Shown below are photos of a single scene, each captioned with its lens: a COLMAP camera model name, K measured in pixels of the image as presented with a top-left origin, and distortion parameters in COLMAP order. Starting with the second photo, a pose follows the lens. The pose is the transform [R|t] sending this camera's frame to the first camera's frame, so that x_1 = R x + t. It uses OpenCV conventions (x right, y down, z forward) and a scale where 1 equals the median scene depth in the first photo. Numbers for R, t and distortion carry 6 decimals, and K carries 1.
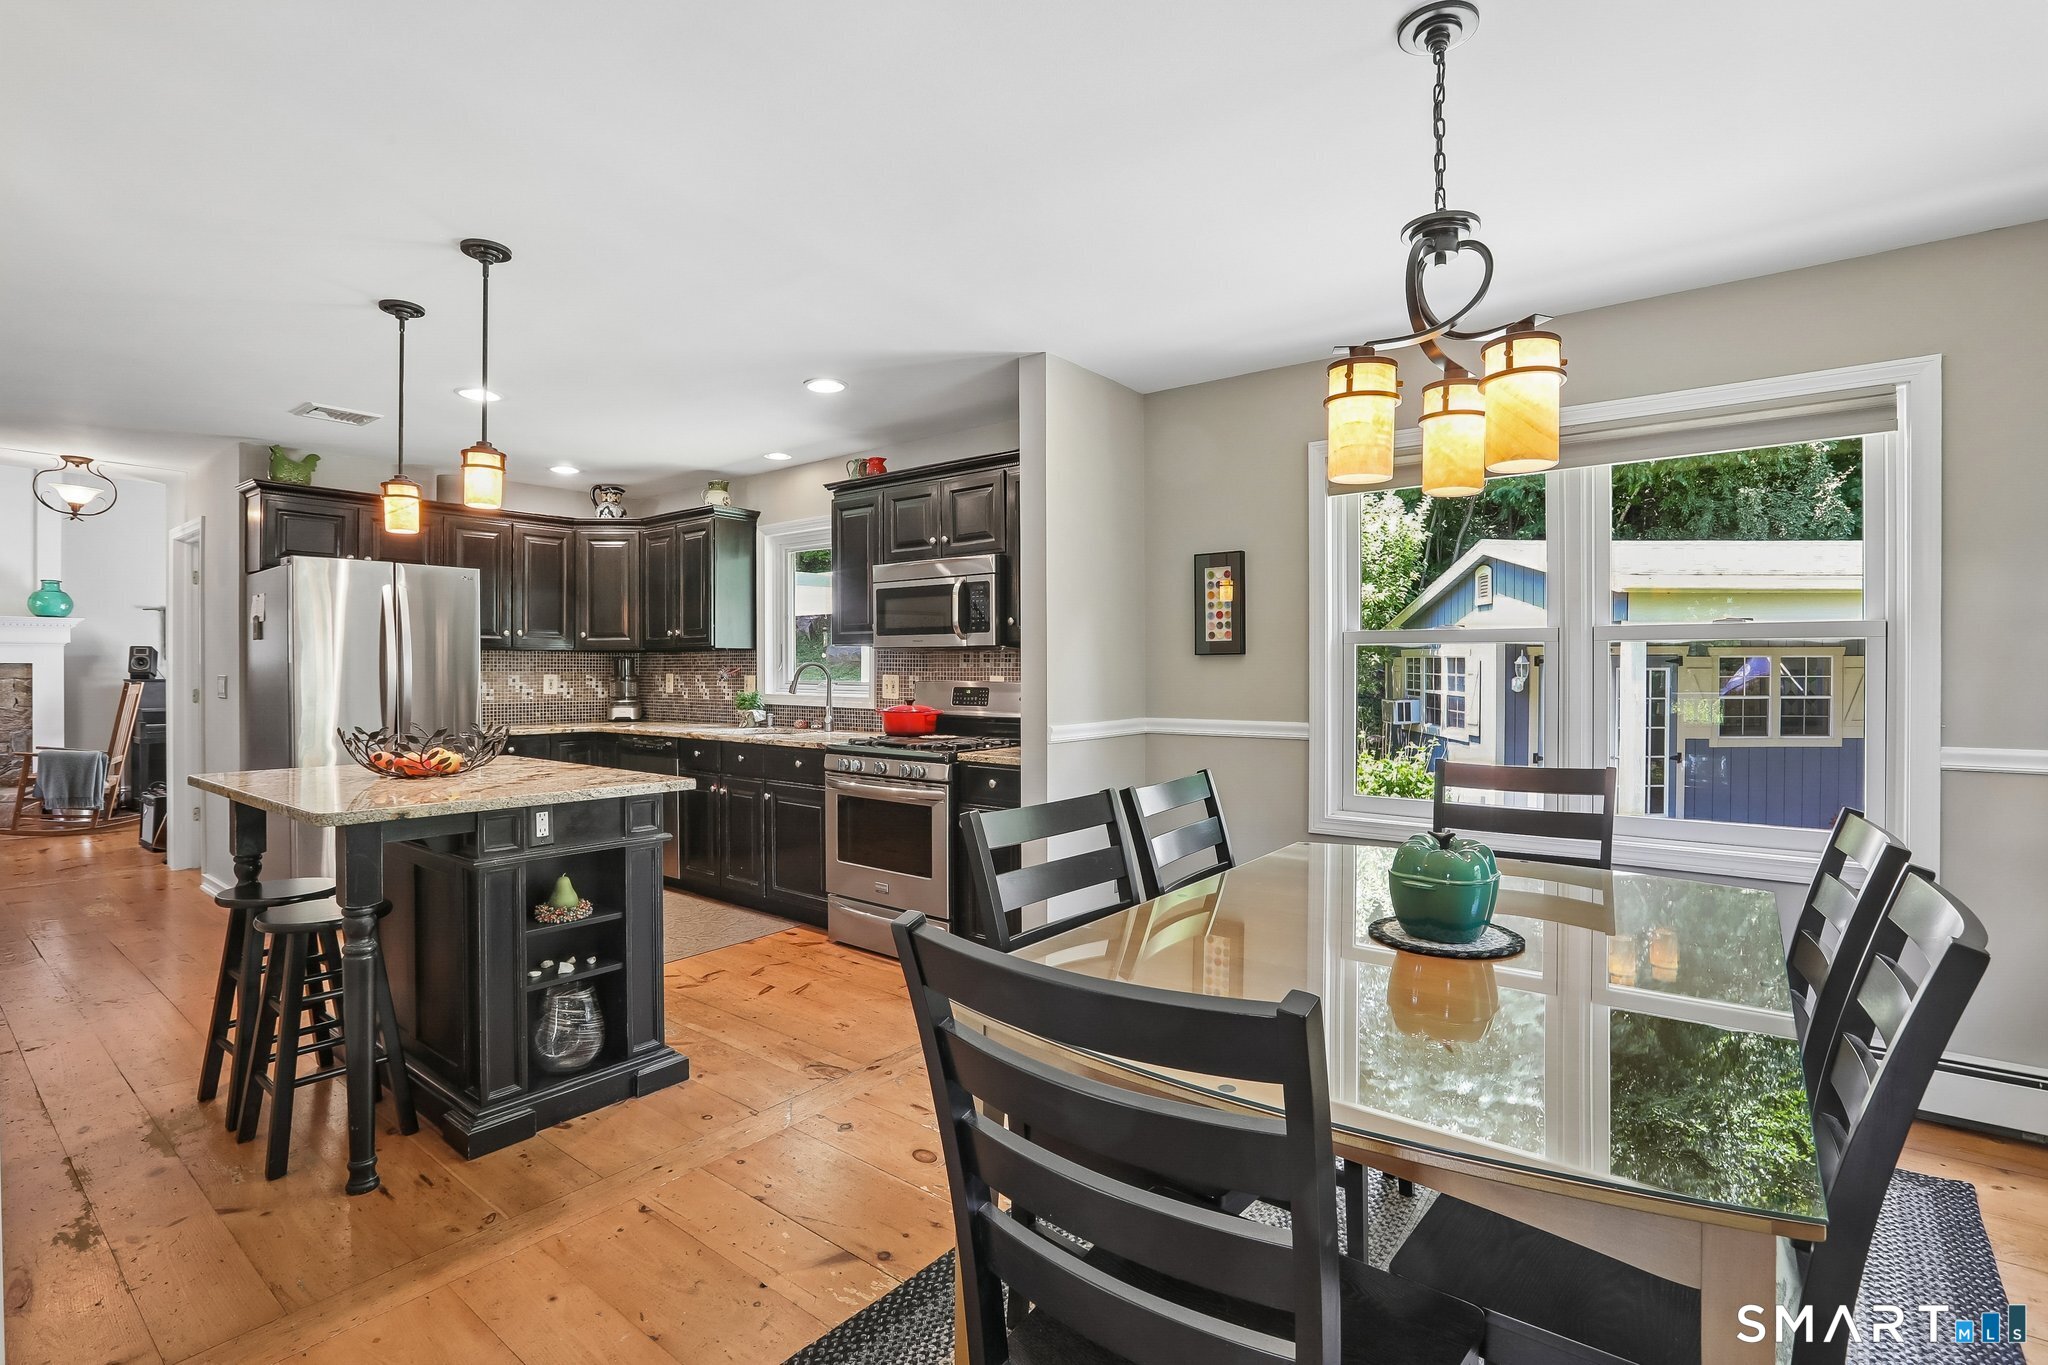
lens RADIAL K [[959.9, 0, 1017.1], [0, 959.9, 673.8], [0, 0, 1]] dist [-0.030199, 0.013367]
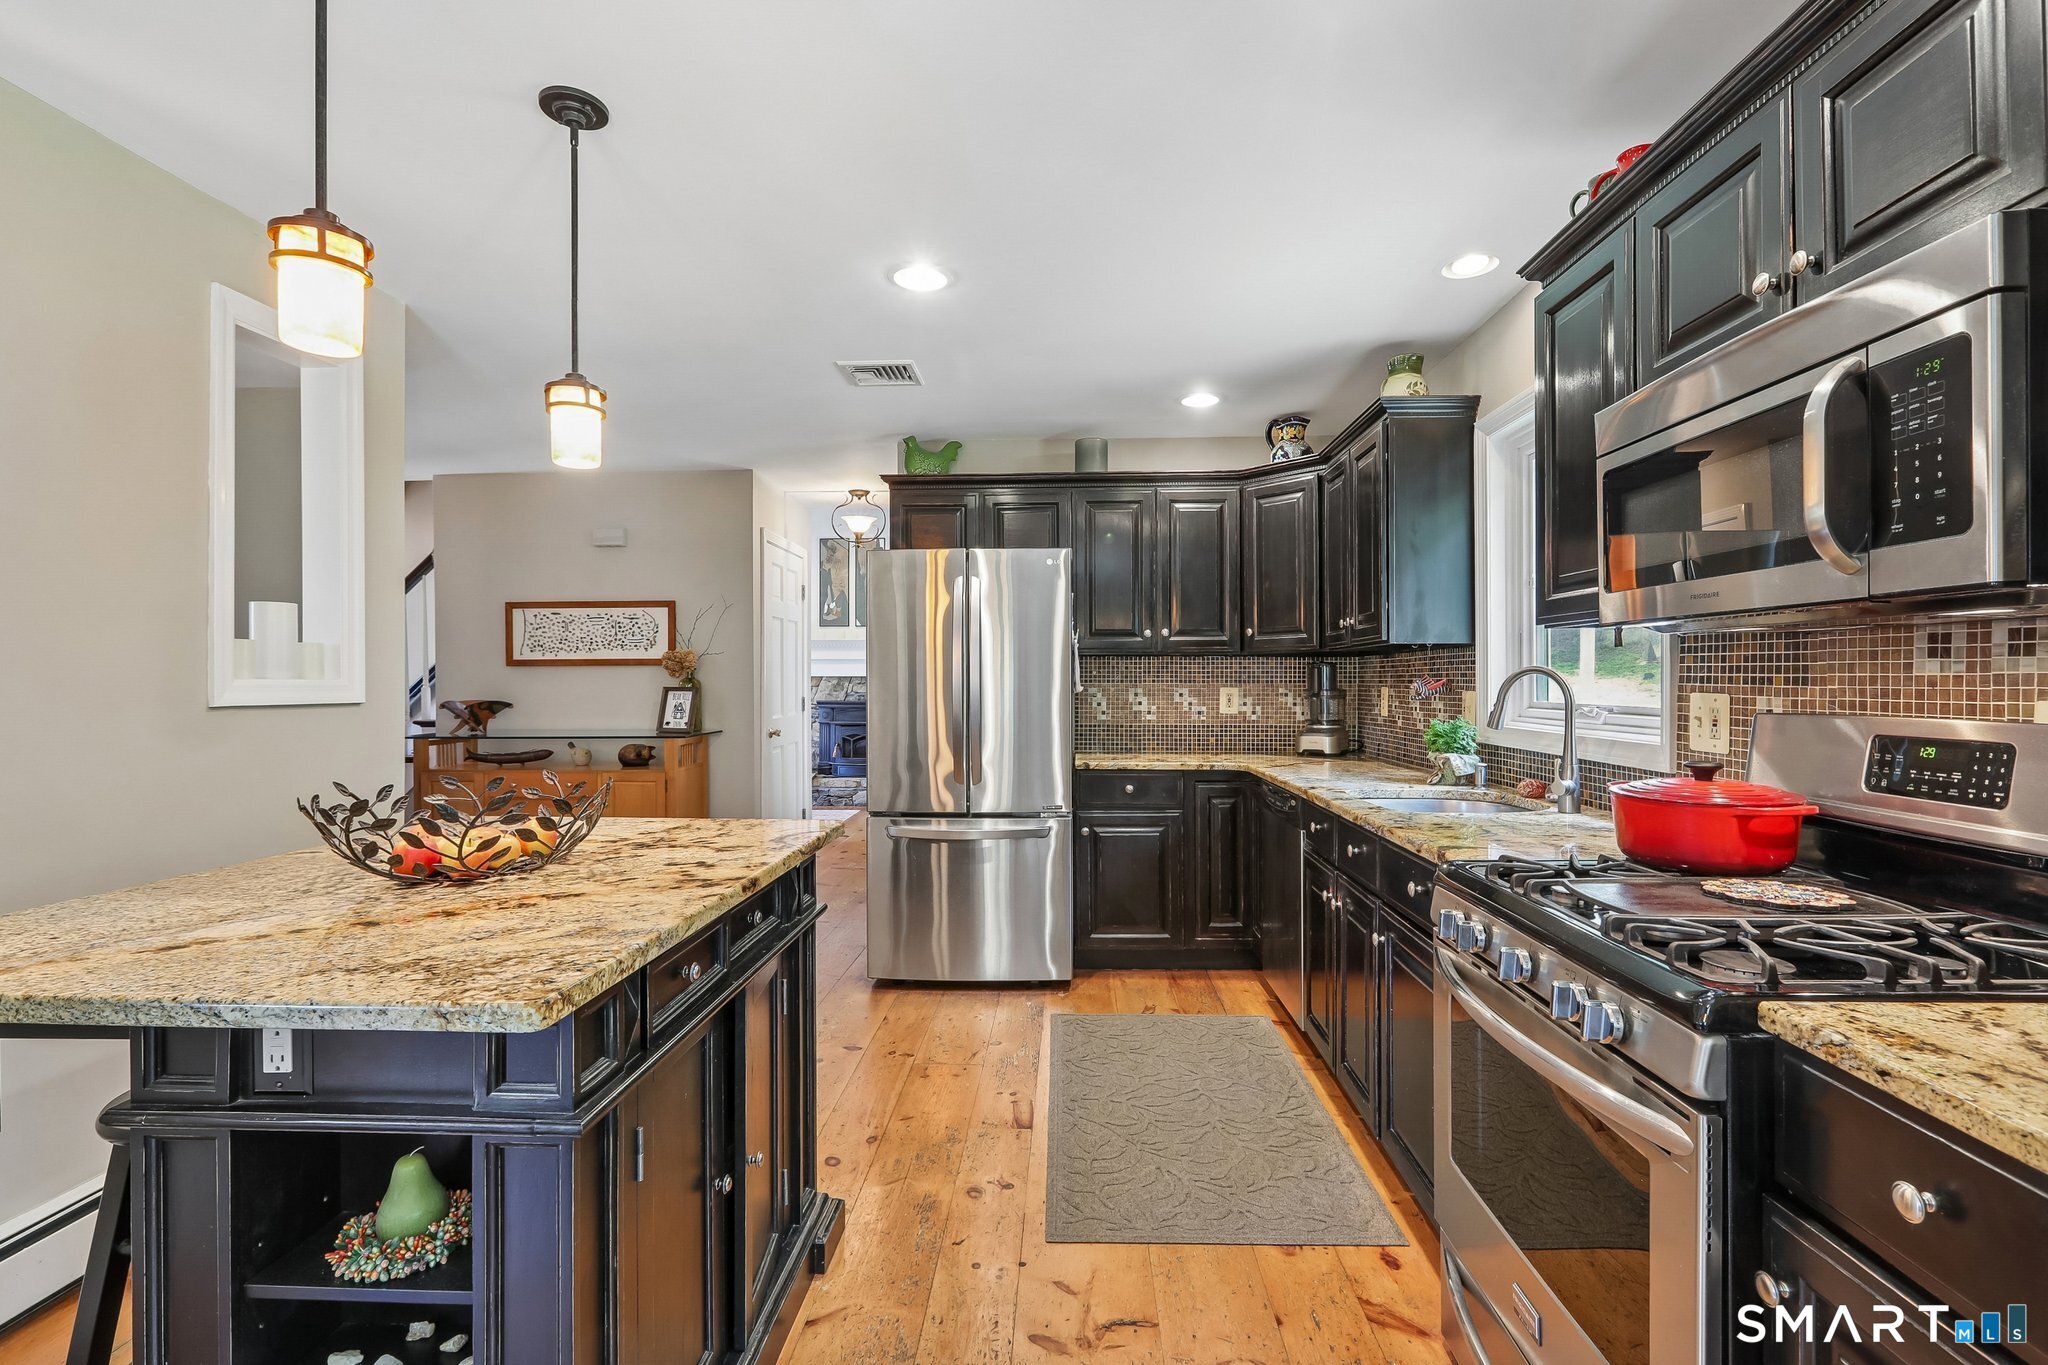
lens RADIAL K [[941.4, 0, 1025.5], [0, 941.4, 687.2], [0, 0, 1]] dist [-0.001003, -0.000157]
pose [[0.583247, 0.003984, -0.812285, 0.021946], [-0.001771, 0.999992, 0.003633, -0.002306], [0.812293, -0.000680, 0.583249, 0.521612]]
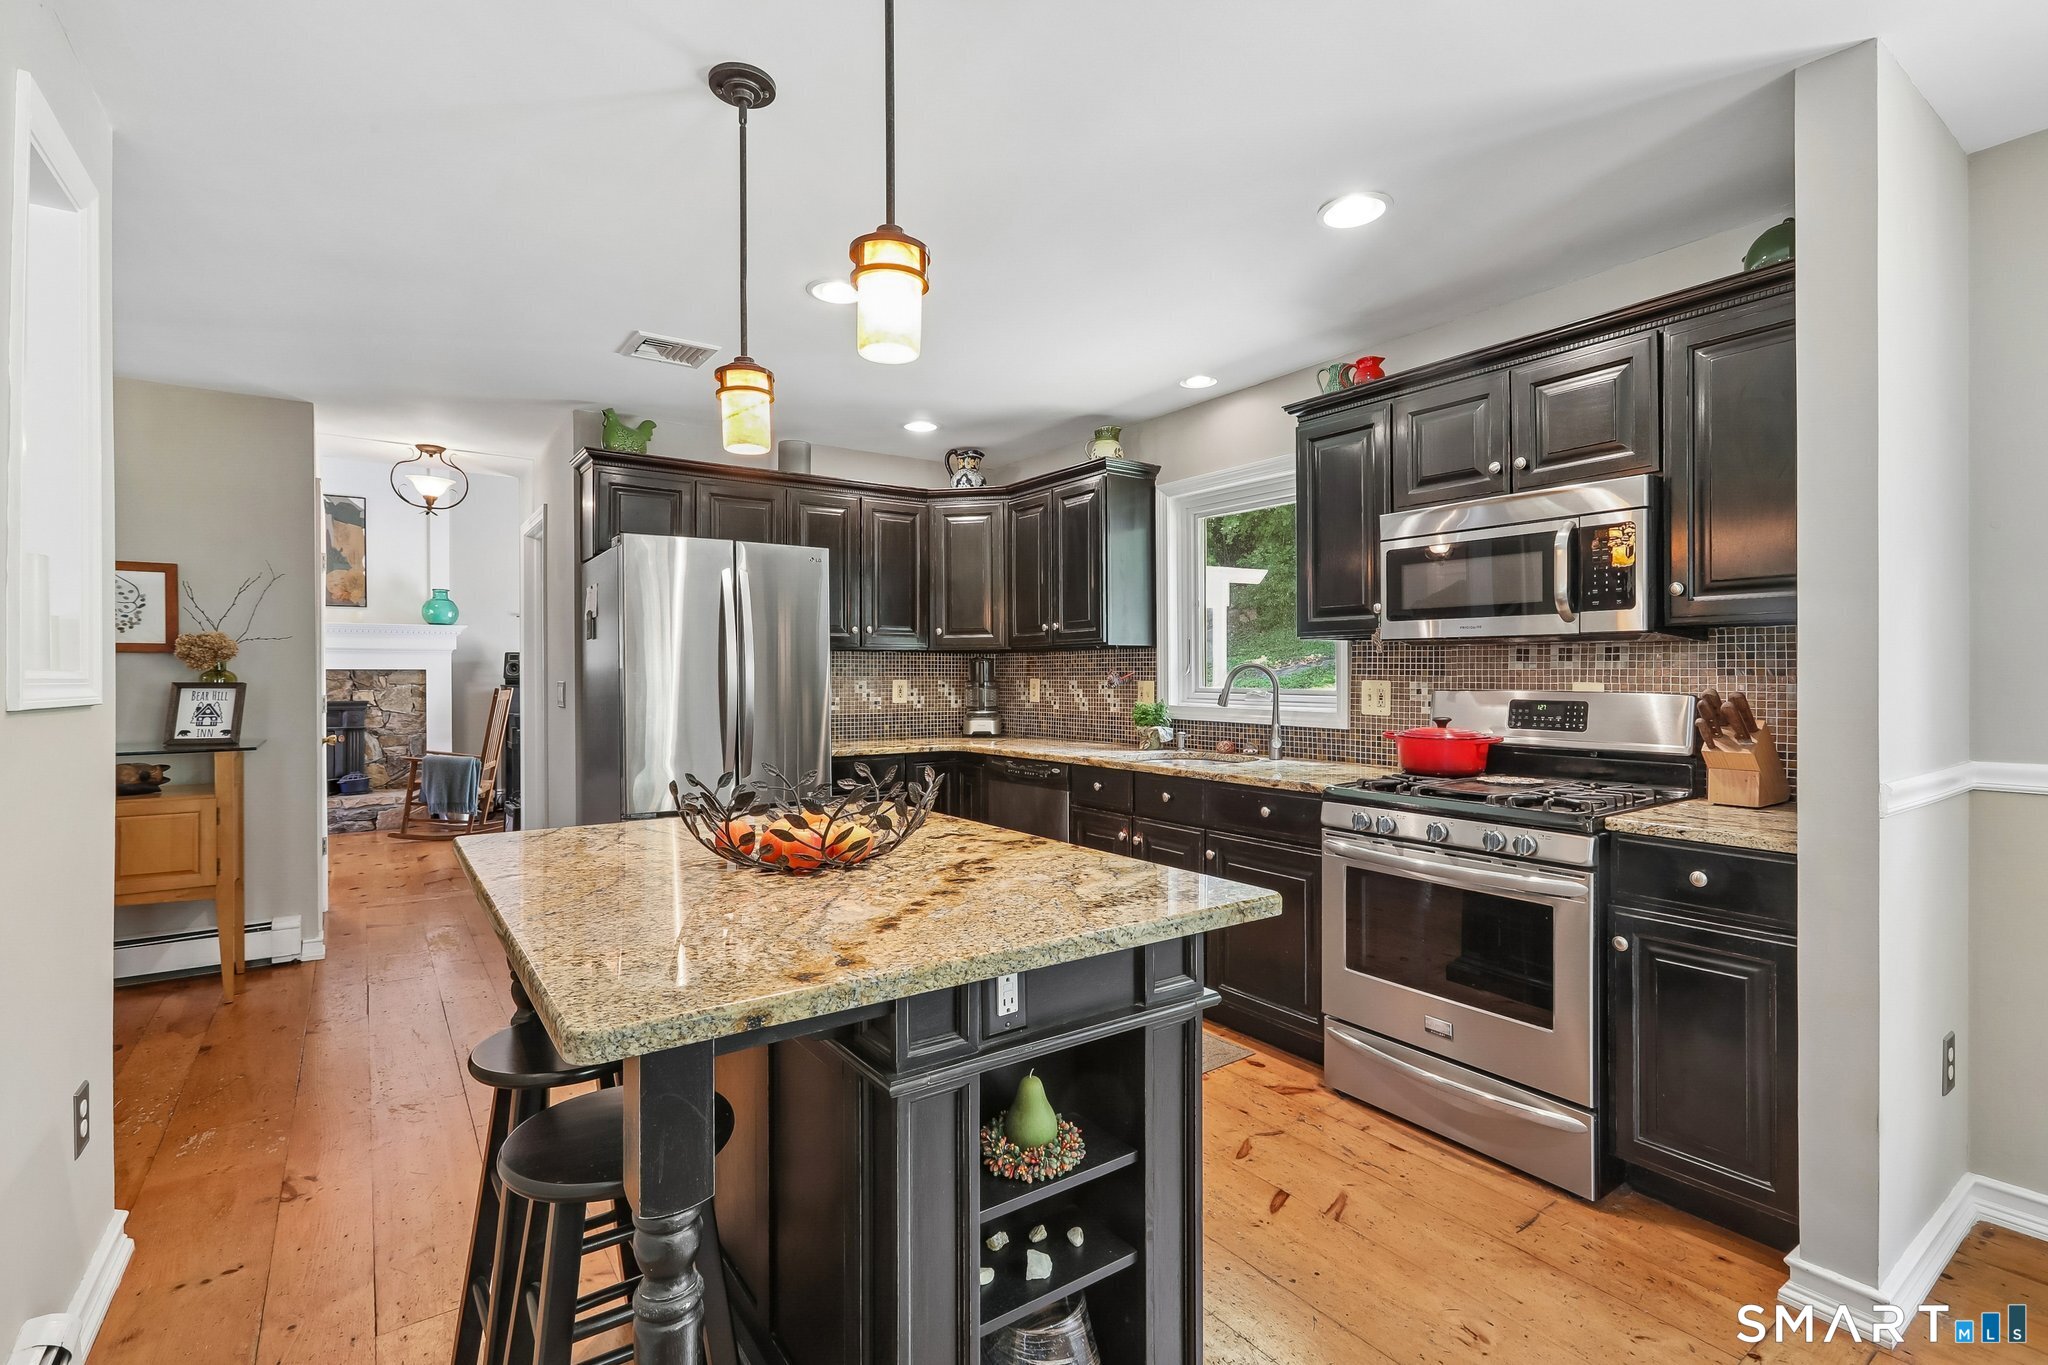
lens RADIAL K [[950.7, 0, 1024.0], [0, 950.7, 682.5], [0, 0, 1]] dist [0.000328, 0.000222]
pose [[0.959932, -0.000047, -0.280232, -0.178538], [0.001526, 0.999986, 0.005059, -0.001137], [0.280228, -0.005284, 0.959919, 0.270426]]
